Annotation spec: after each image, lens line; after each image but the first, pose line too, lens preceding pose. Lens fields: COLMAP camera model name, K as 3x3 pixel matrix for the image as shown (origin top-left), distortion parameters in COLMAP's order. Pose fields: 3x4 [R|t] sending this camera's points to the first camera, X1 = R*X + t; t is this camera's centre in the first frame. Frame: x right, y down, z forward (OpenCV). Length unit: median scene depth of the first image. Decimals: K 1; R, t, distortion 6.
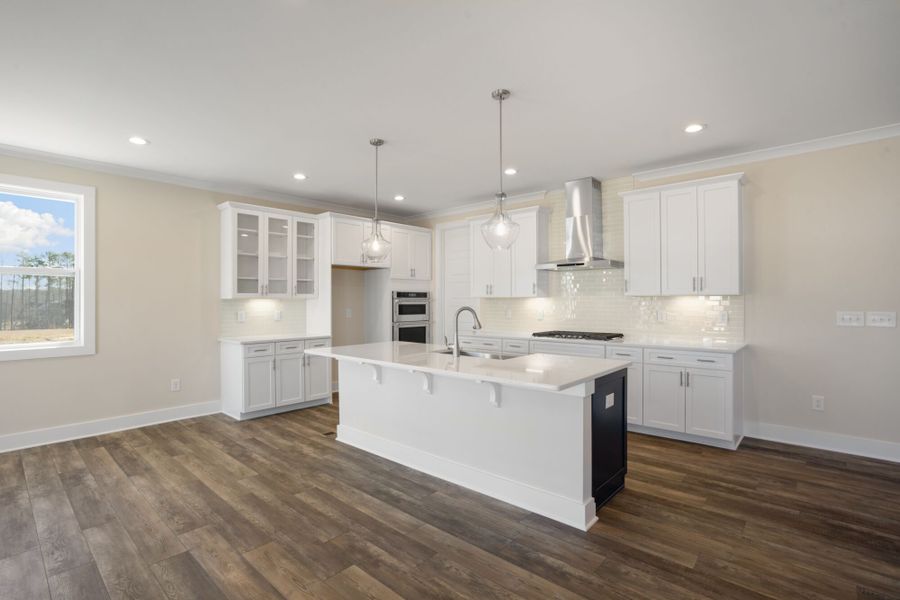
lens RADIAL K [[428.8, 0, 450.0], [0, 428.8, 300.0], [0, 0, 1]] dist [-0.022612, 0.001009]
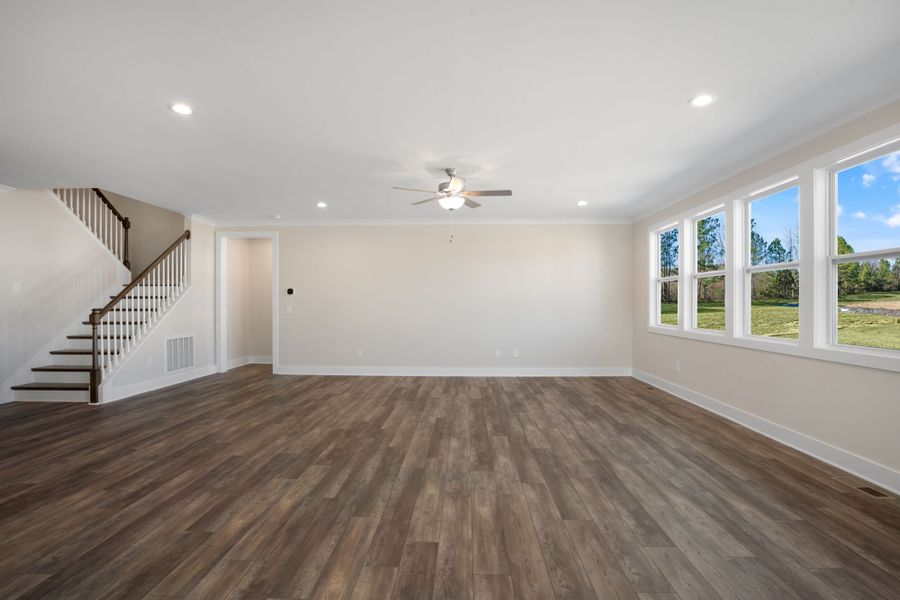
lens RADIAL K [[415.7, 0, 449.7], [0, 415.7, 305.3], [0, 0, 1]] dist [-0.038300, 0.012655]
pose [[-0.637415, -0.001188, 0.770520, -0.282072], [0.000018, 0.999999, 0.001556, 0.012603], [-0.770521, 0.001005, -0.637414, 0.363783]]
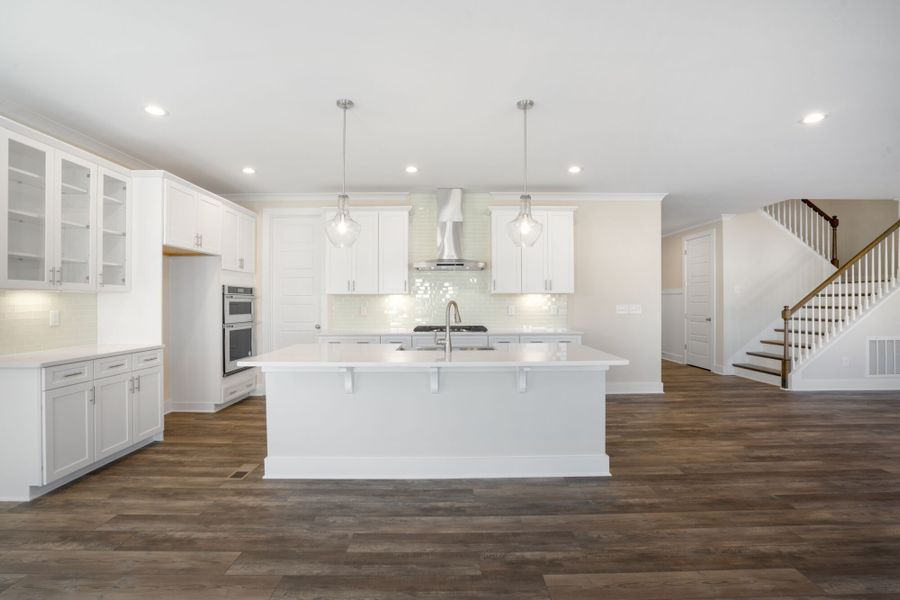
lens RADIAL K [[408.9, 0, 450.0], [0, 408.9, 300.0], [0, 0, 1]] dist [-0.026138, 0.000564]
pose [[0.740474, 0.003960, 0.672073, -0.407506], [-0.001474, 0.999990, -0.004269, 0.012212], [-0.672083, 0.002171, 0.740473, 0.204418]]
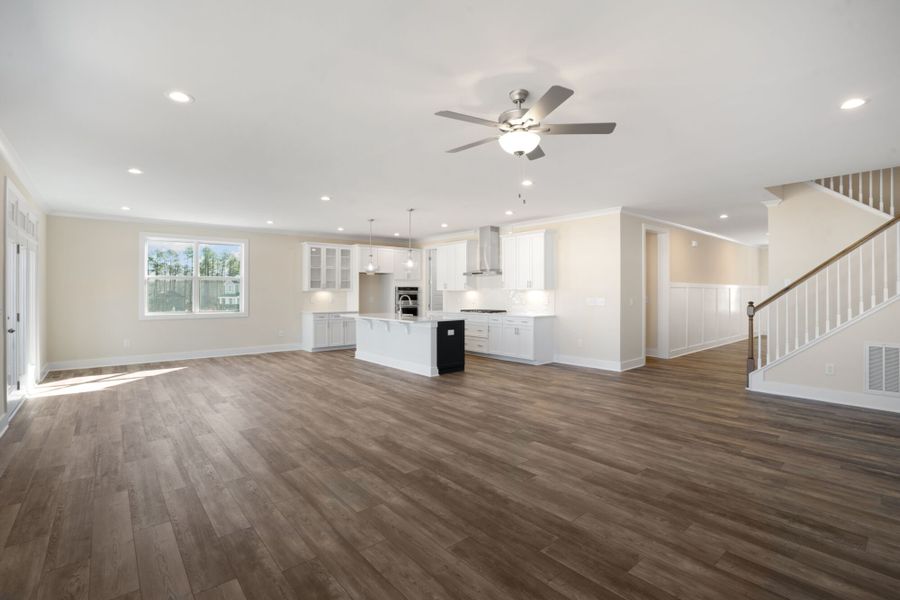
lens RADIAL K [[418.6, 0, 444.9], [0, 418.6, 292.0], [0, 0, 1]] dist [-0.024225, 0.000879]
pose [[0.988964, 0.002277, -0.148139, 0.388594], [-0.002085, 0.999997, 0.001454, -0.002129], [0.148142, -0.001129, 0.988965, -0.790970]]
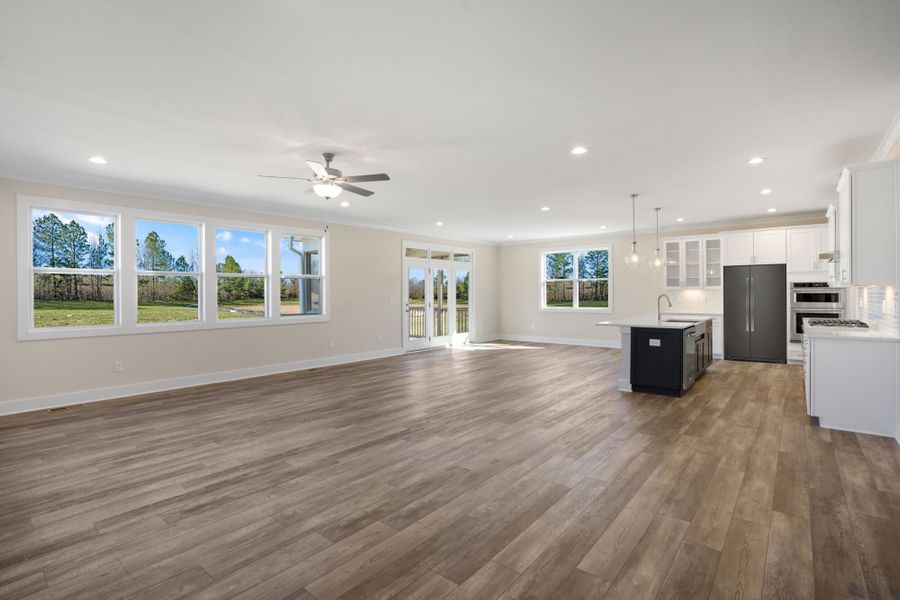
lens RADIAL K [[419.9, 0, 450.6], [0, 419.9, 294.1], [0, 0, 1]] dist [-0.049803, 0.017422]
pose [[0.031816, 0.006677, -0.999471, 1.235345], [0.009067, 0.999935, 0.006968, -0.004907], [0.999453, -0.009284, 0.031754, 0.005708]]
